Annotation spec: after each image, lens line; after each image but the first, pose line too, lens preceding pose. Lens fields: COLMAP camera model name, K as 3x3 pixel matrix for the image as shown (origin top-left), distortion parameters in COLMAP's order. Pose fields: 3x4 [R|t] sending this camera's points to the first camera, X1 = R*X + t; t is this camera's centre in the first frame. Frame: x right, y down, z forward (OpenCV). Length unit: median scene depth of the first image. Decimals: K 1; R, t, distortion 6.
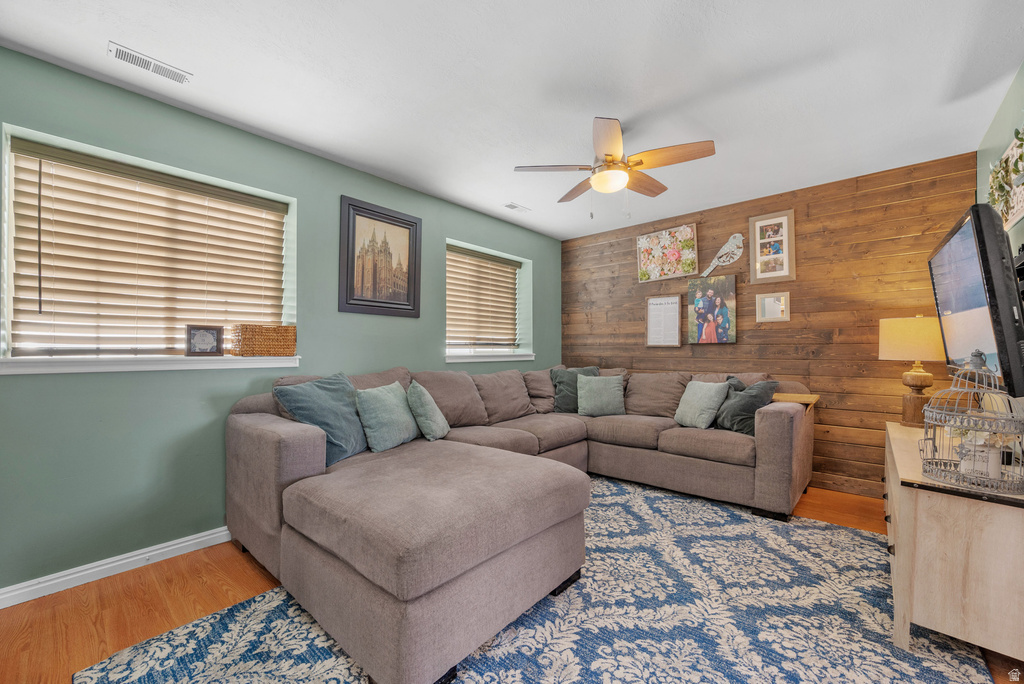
lens RADIAL K [[407.3, 0, 520.4], [0, 407.3, 344.1], [0, 0, 1]] dist [-0.003521, -0.000289]
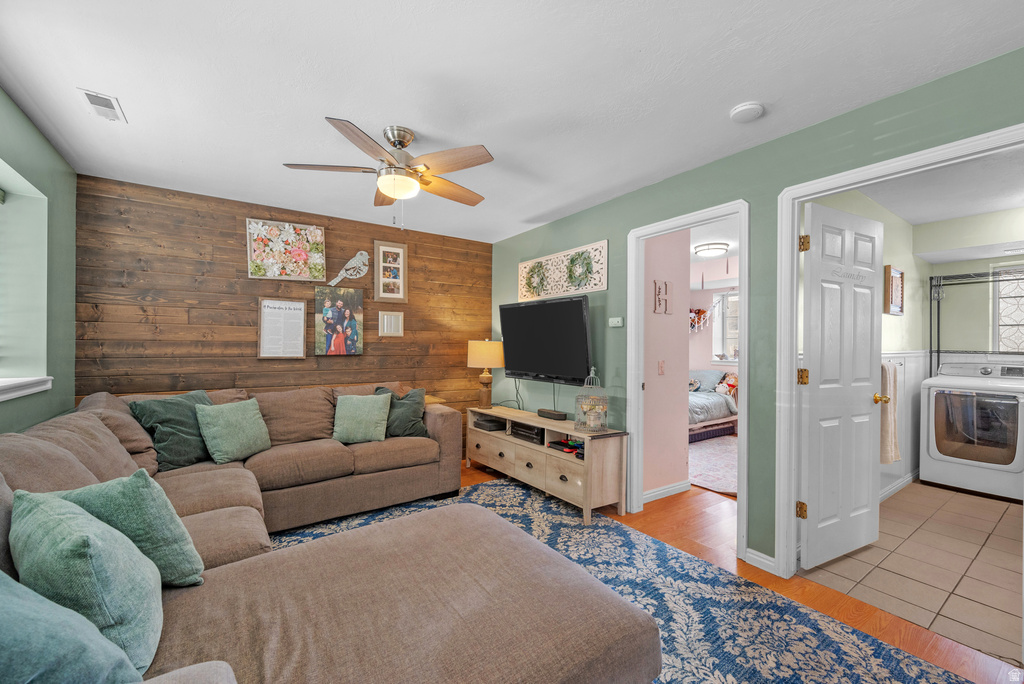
lens RADIAL K [[407.3, 0, 521.6], [0, 407.3, 345.1], [0, 0, 1]] dist [-0.003521, -0.000289]
pose [[0.234409, 0.004283, 0.972129, -0.399420], [-0.021589, 0.999767, 0.000801, -0.037081], [-0.971898, -0.021175, 0.234447, 0.347768]]
